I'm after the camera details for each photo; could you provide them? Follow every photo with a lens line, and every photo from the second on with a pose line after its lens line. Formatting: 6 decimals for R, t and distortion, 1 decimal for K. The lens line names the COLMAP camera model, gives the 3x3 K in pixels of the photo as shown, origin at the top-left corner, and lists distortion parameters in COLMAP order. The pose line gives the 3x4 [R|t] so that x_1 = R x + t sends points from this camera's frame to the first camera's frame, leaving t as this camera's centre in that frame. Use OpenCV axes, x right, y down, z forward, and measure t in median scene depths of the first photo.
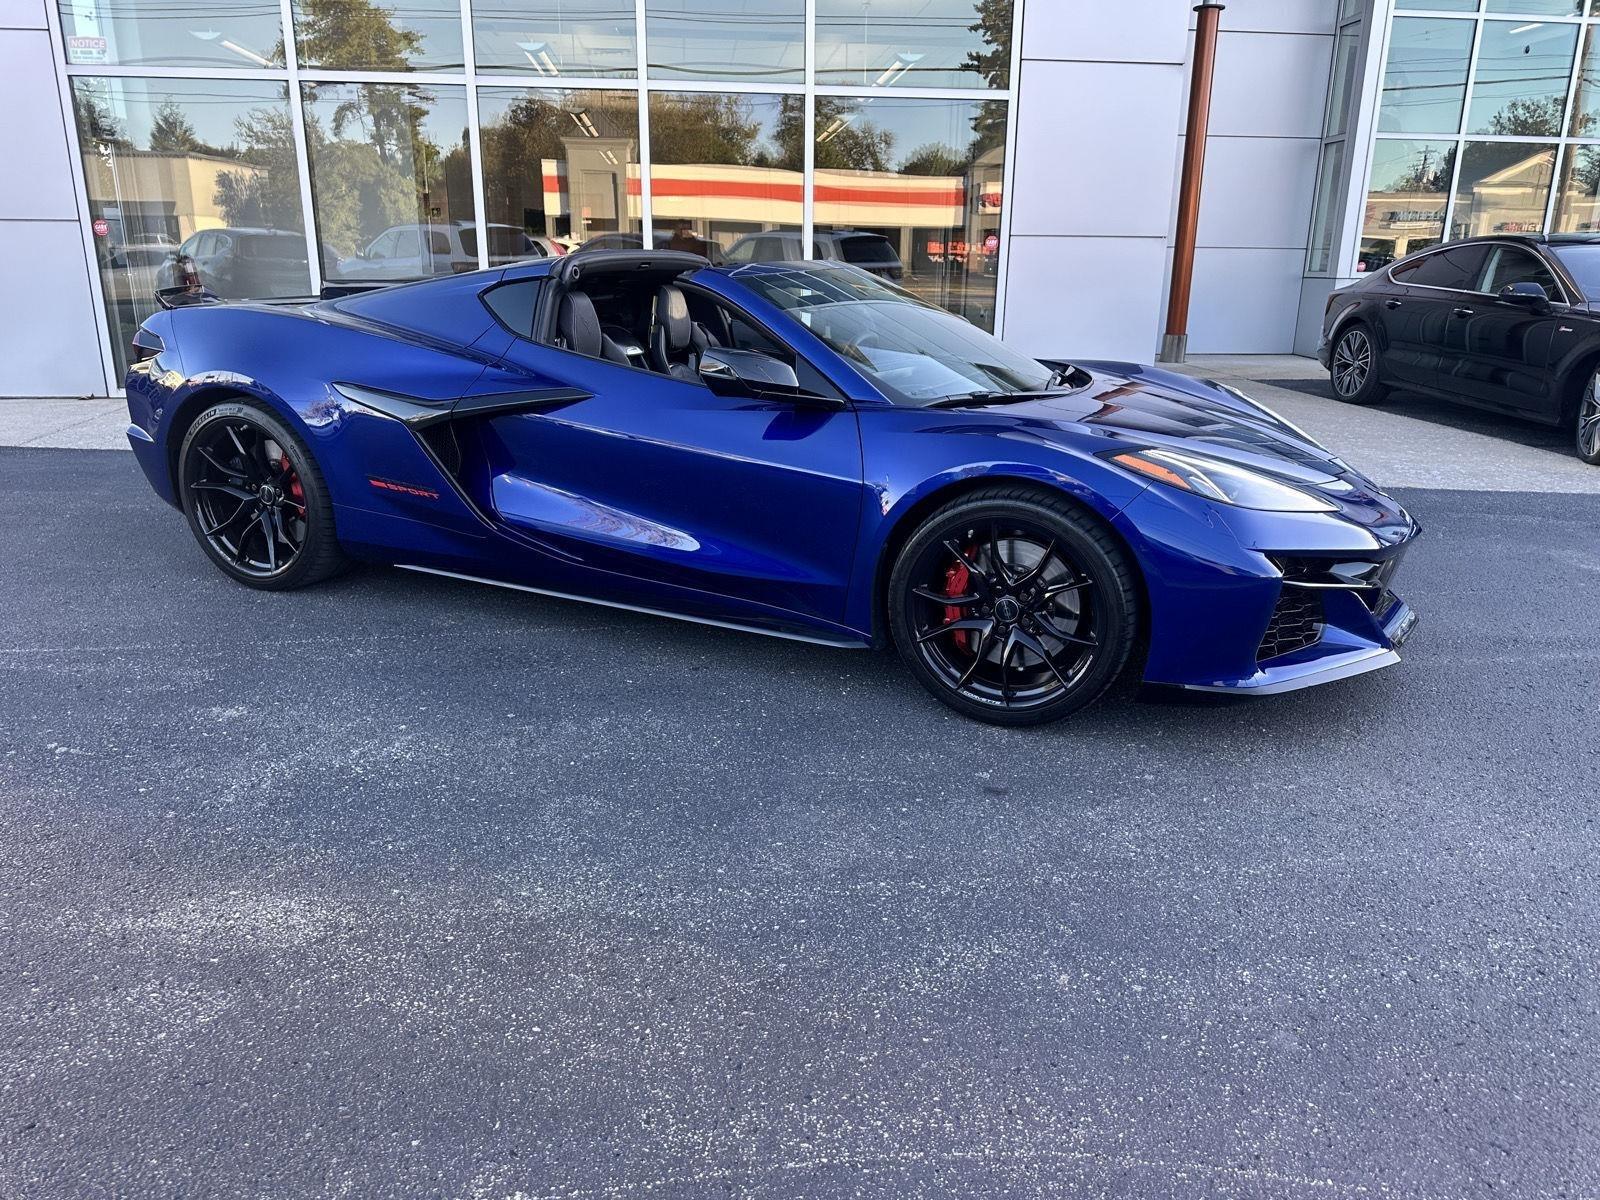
lens RADIAL K [[1124.2, 0, 812.8], [0, 1124.2, 615.0], [0, 0, 1]] dist [0.063566, -0.080596]
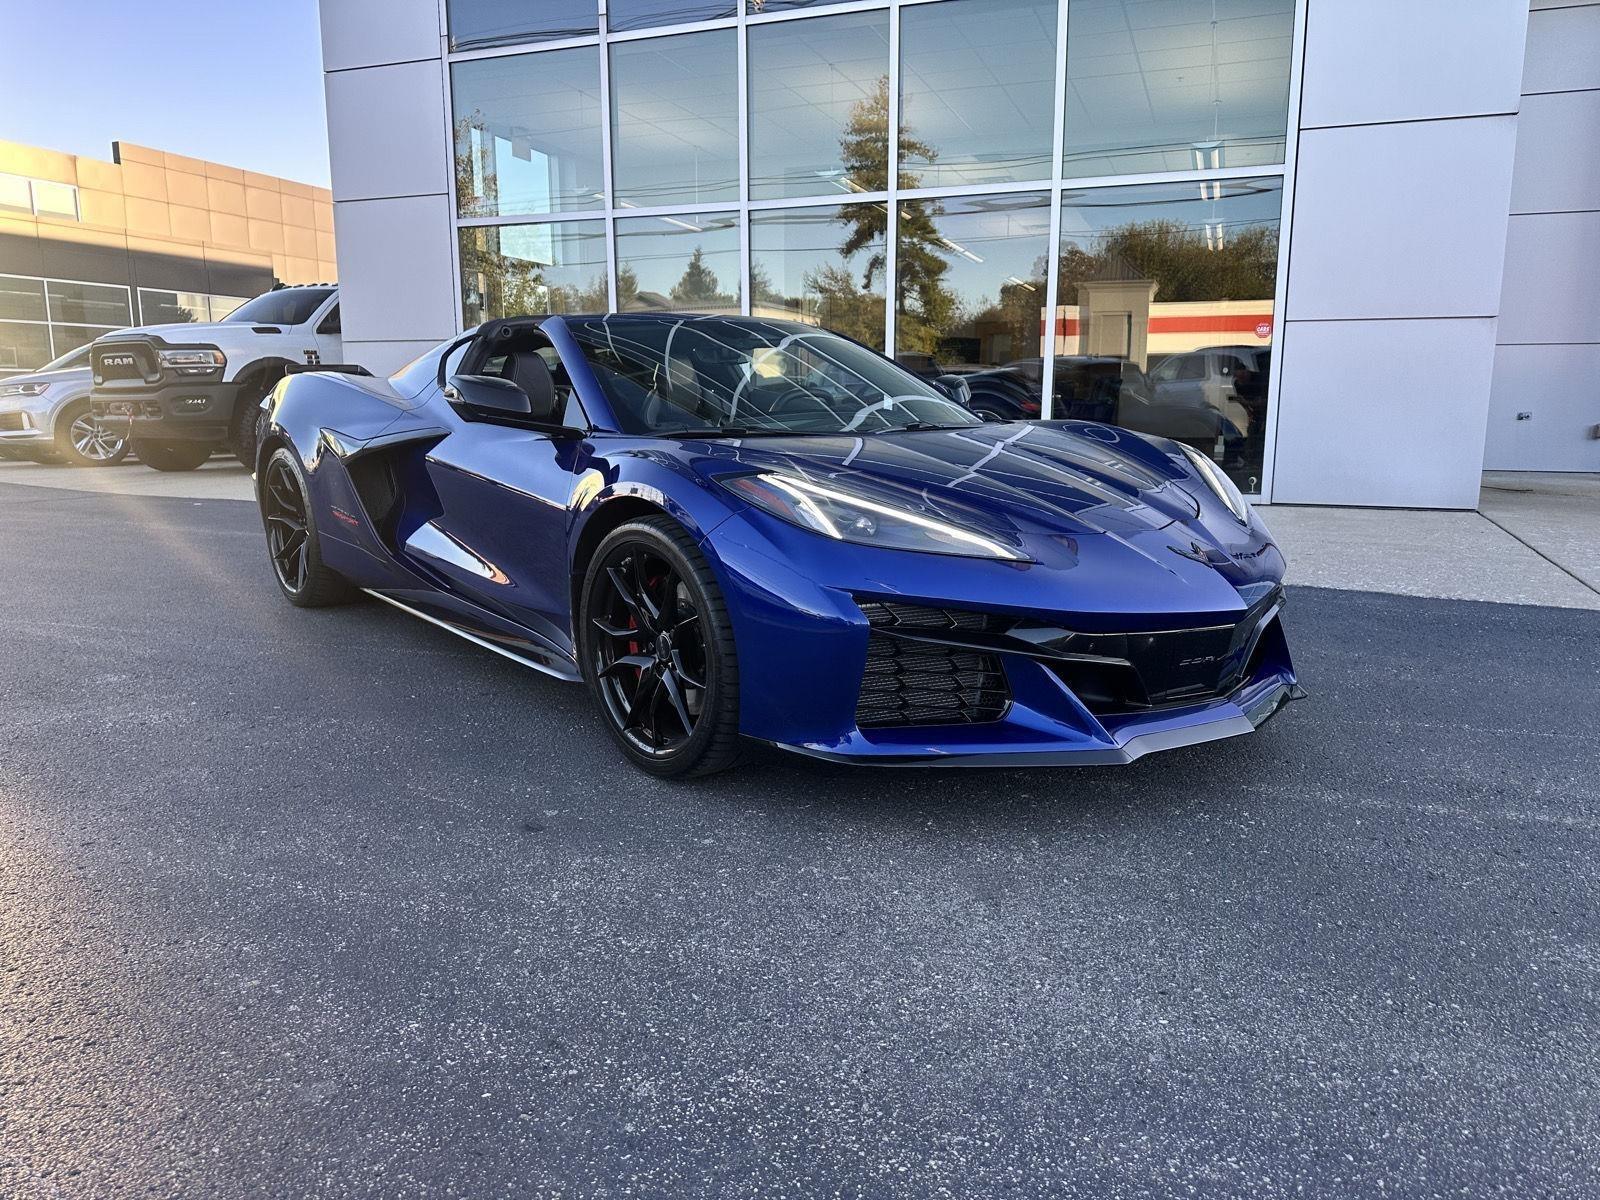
lens RADIAL K [[1124.2, 0, 812.8], [0, 1124.2, 615.0], [0, 0, 1]] dist [0.063566, -0.080596]
pose [[0.898851, 0.069244, -0.432748, 0.557471], [-0.119109, 0.988869, -0.089168, 0.030485], [0.421757, 0.131693, 0.897094, 0.189599]]
